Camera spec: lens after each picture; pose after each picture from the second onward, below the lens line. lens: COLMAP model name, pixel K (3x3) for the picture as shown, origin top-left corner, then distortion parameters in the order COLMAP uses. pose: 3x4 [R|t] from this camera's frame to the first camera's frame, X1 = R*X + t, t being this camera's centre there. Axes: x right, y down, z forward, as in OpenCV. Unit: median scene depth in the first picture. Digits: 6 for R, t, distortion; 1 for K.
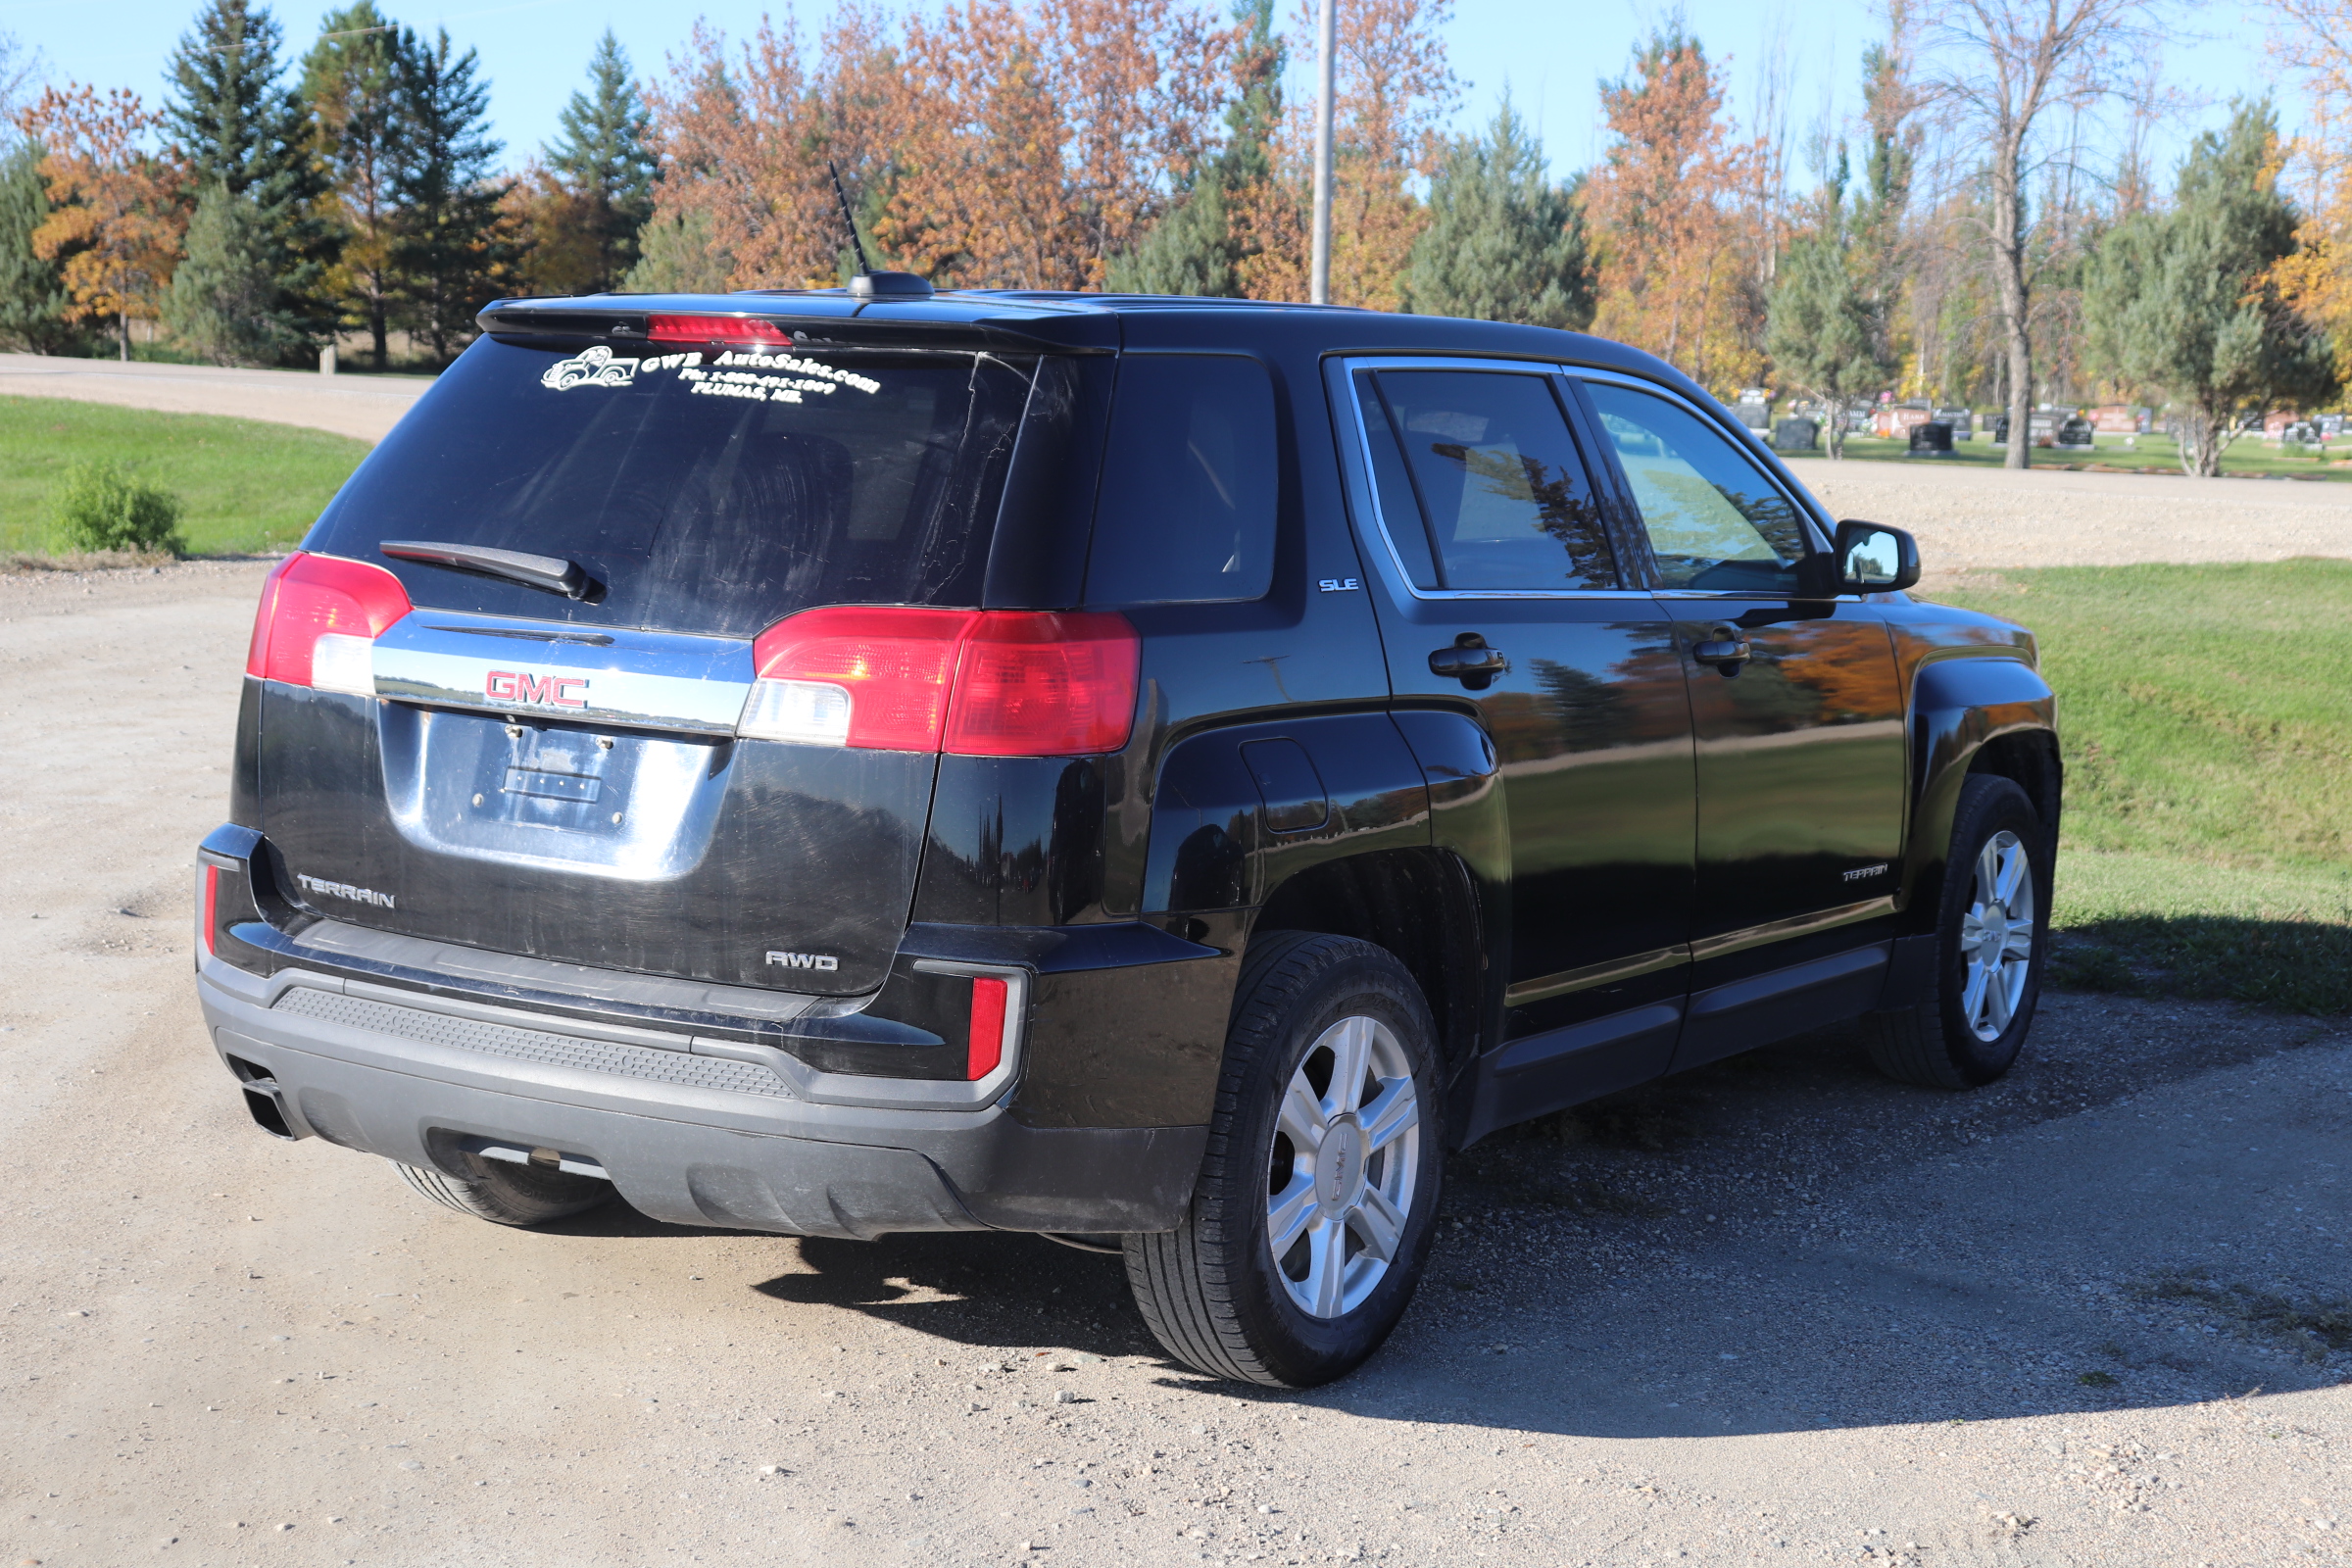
lens RADIAL K [[3562.4, 0, 1176.0], [0, 3562.4, 784.0], [0, 0, 1]] dist [0.038365, 0.071184]
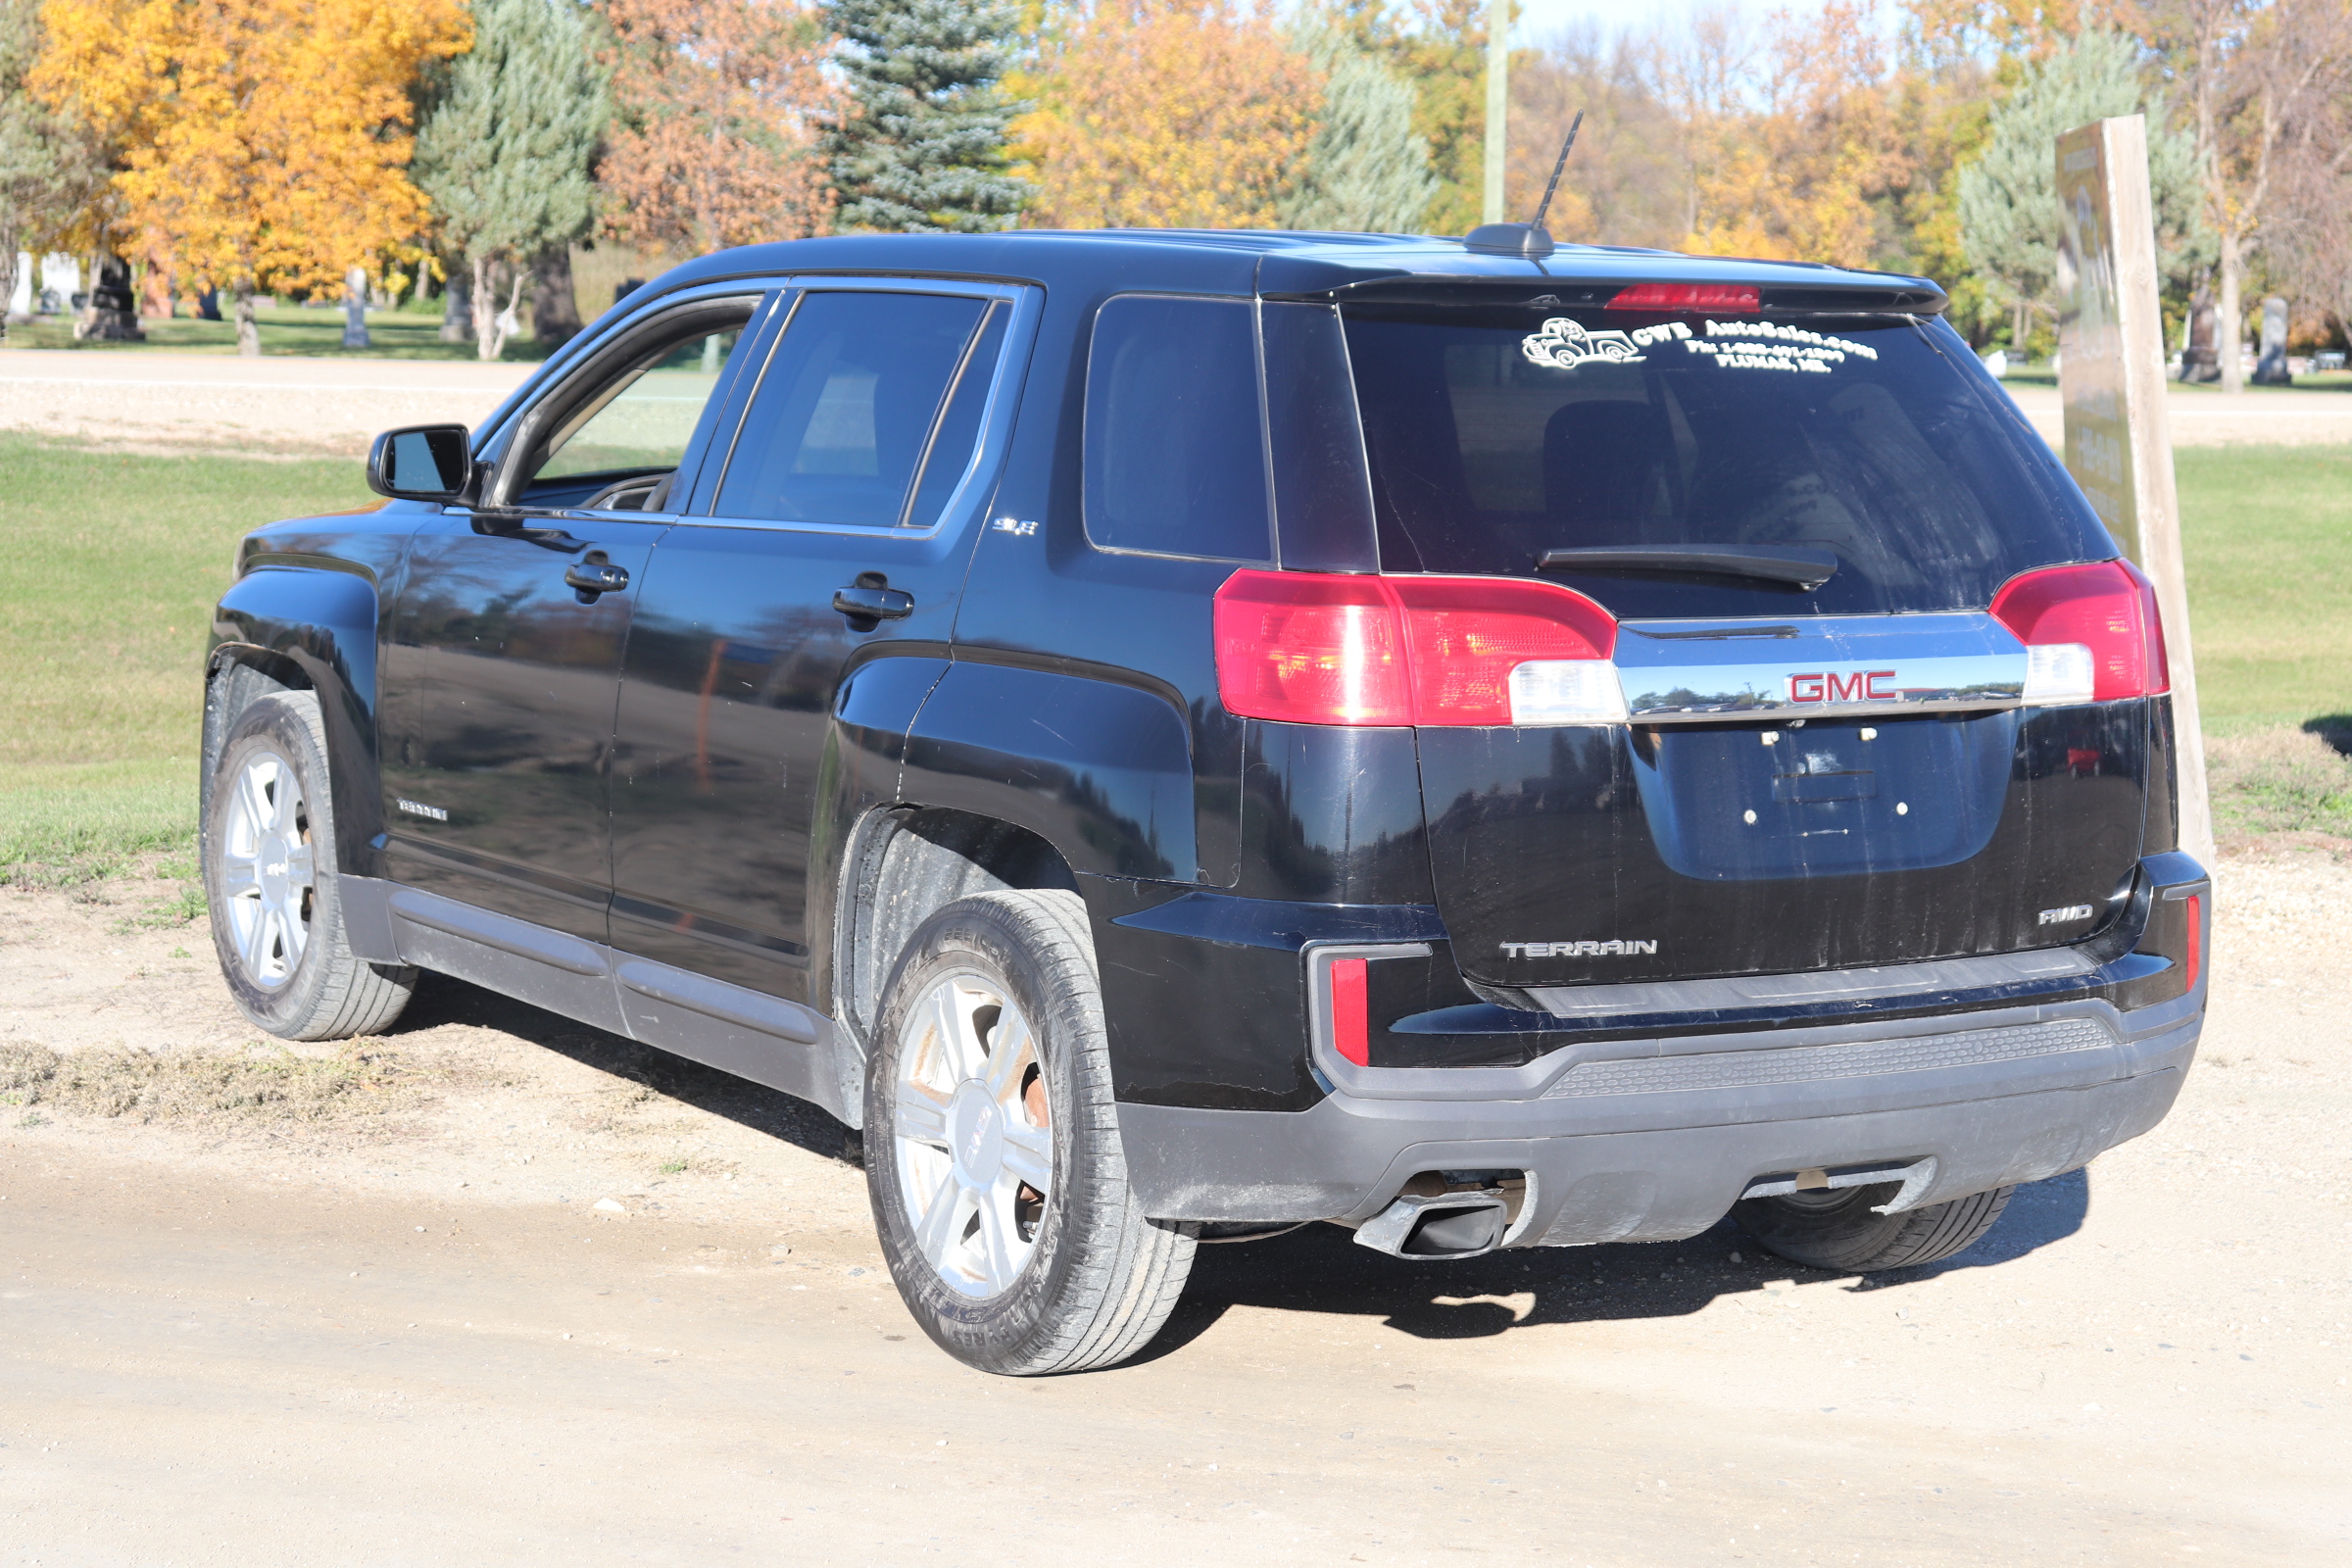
lens RADIAL K [[4295.4, 0, 1176.0], [0, 4295.4, 784.0], [0, 0, 1]] dist [0.235370, -0.041937]
pose [[0.433610, -0.129711, 0.891716, -1.222045], [0.097360, 0.990536, 0.096743, -0.123289], [-0.895826, 0.044868, 0.442135, 0.618532]]
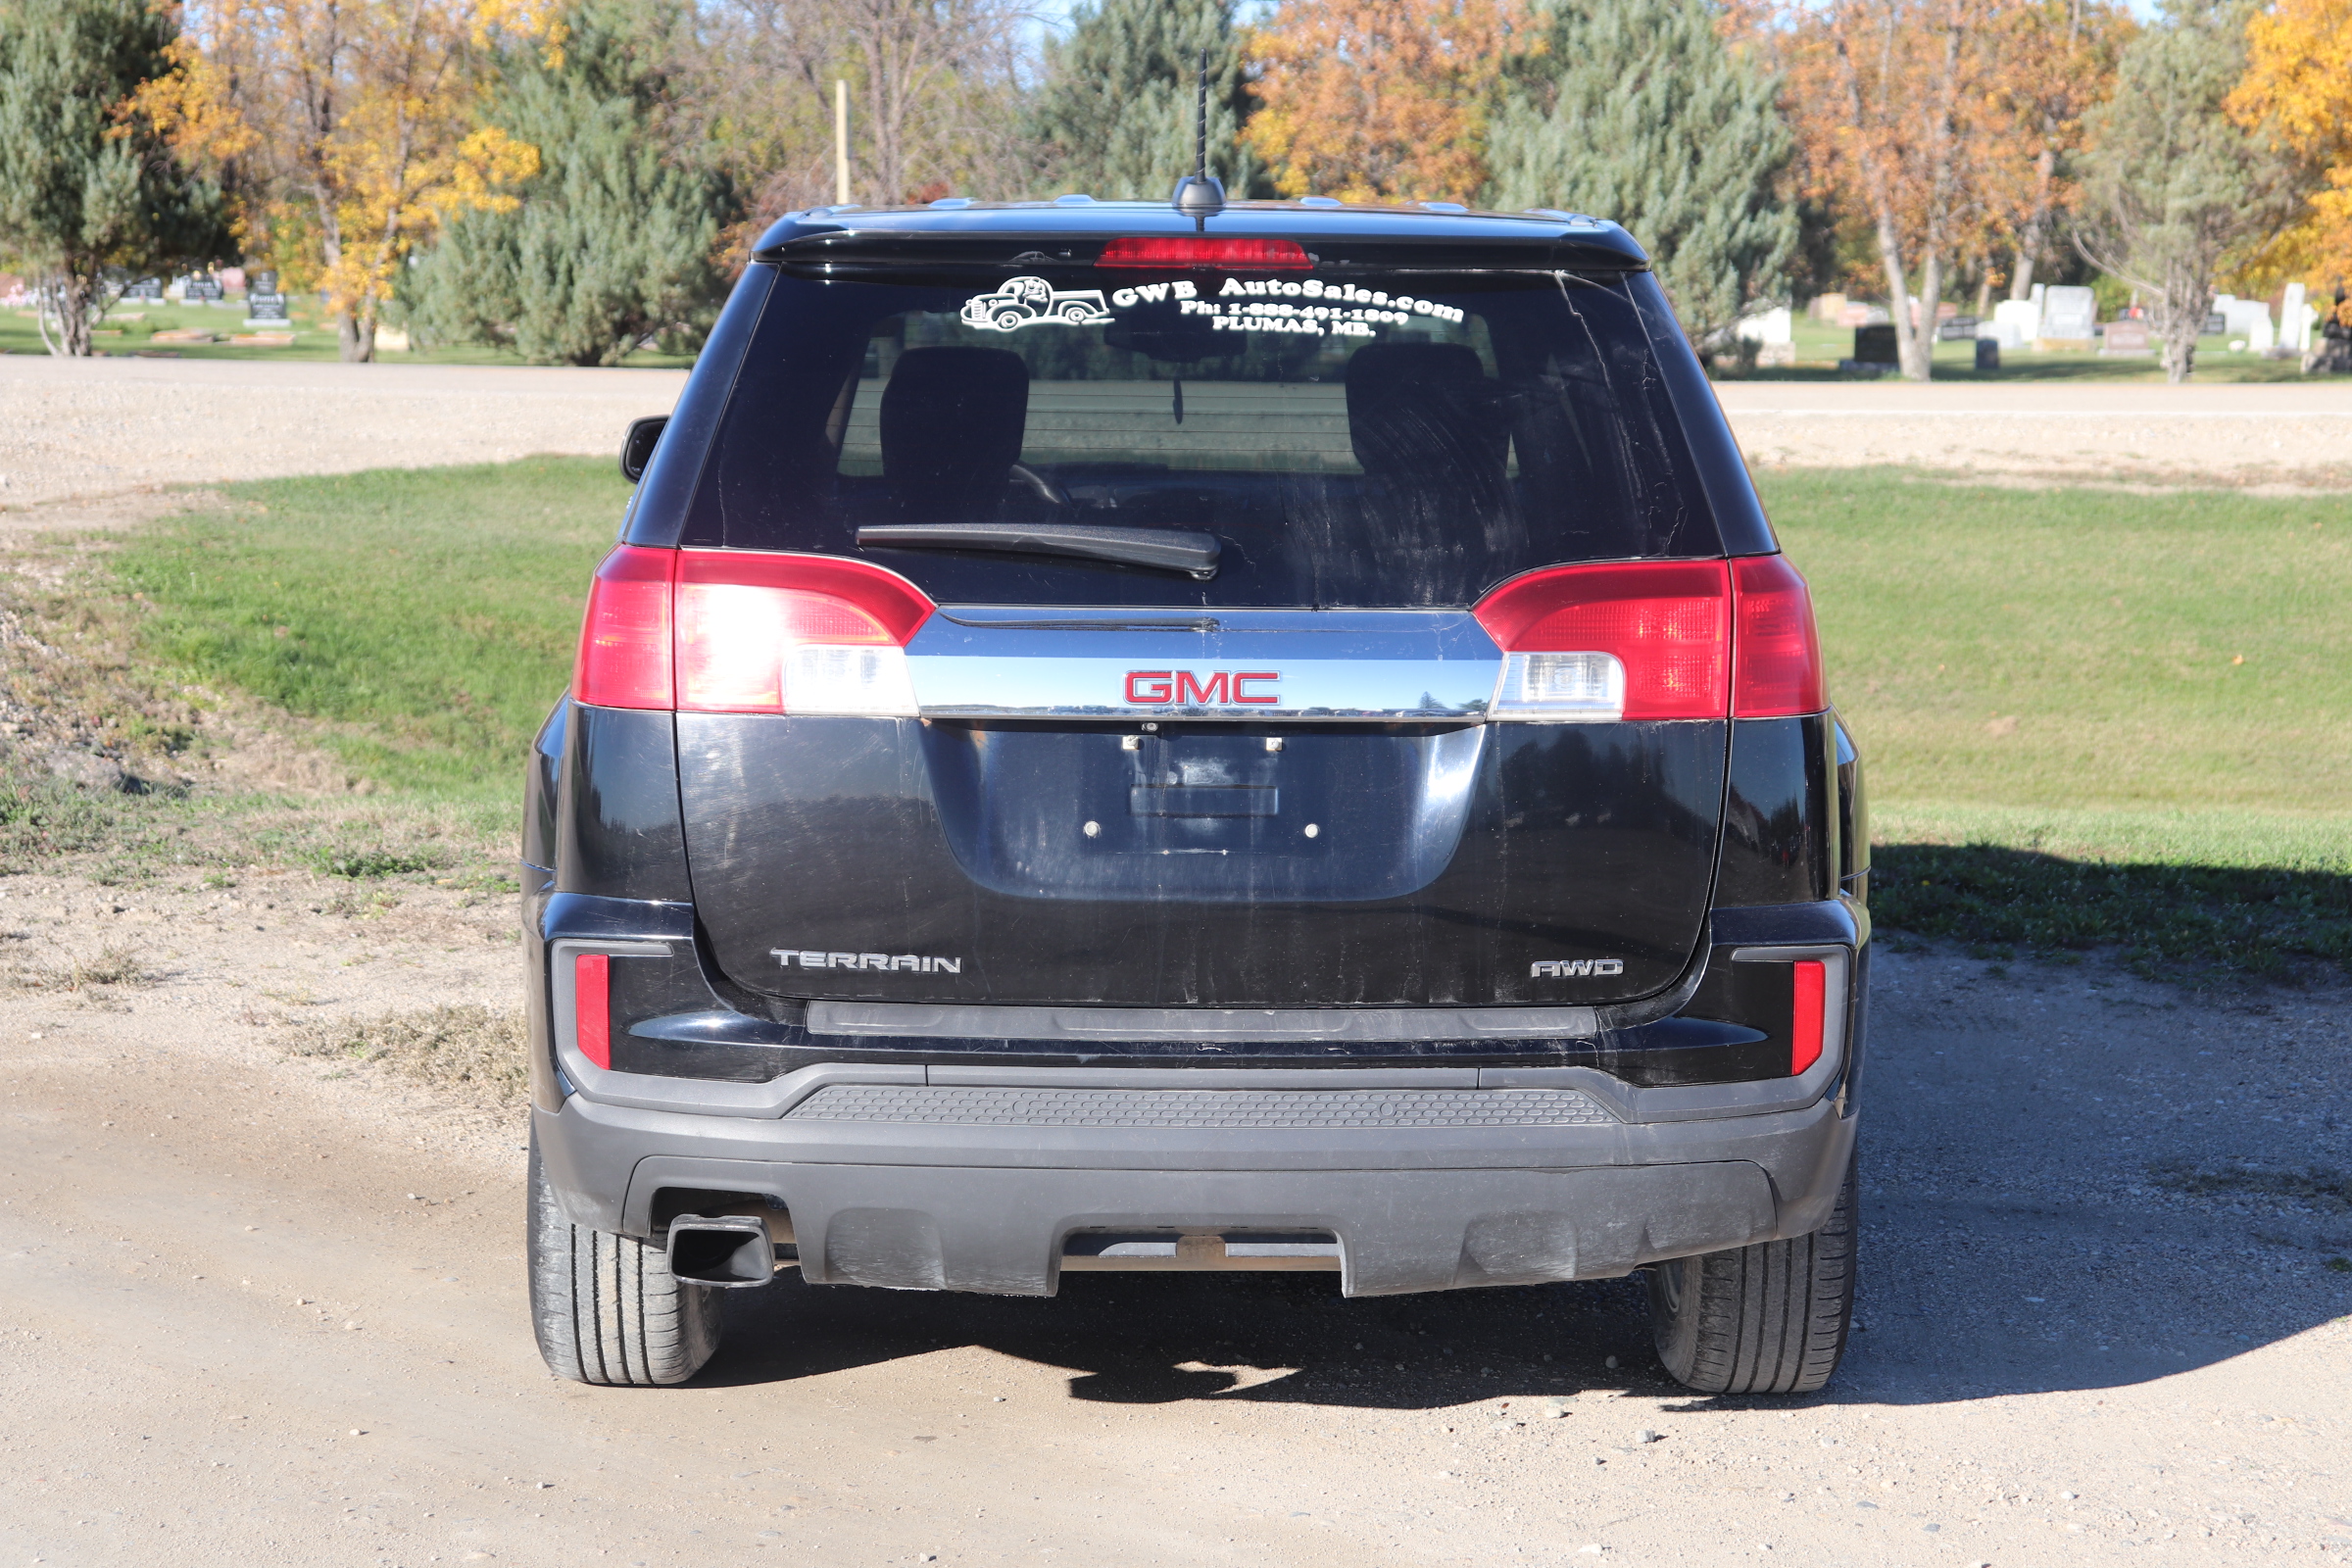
lens RADIAL K [[4516.9, 0, 1176.0], [0, 4516.9, 784.0], [0, 0, 1]] dist [0.297760, 0.479177]
pose [[0.836636, -0.089130, 0.540459, -0.725291], [0.085573, 0.995826, 0.031760, -0.036621], [-0.541034, 0.019677, 0.840771, 0.100755]]
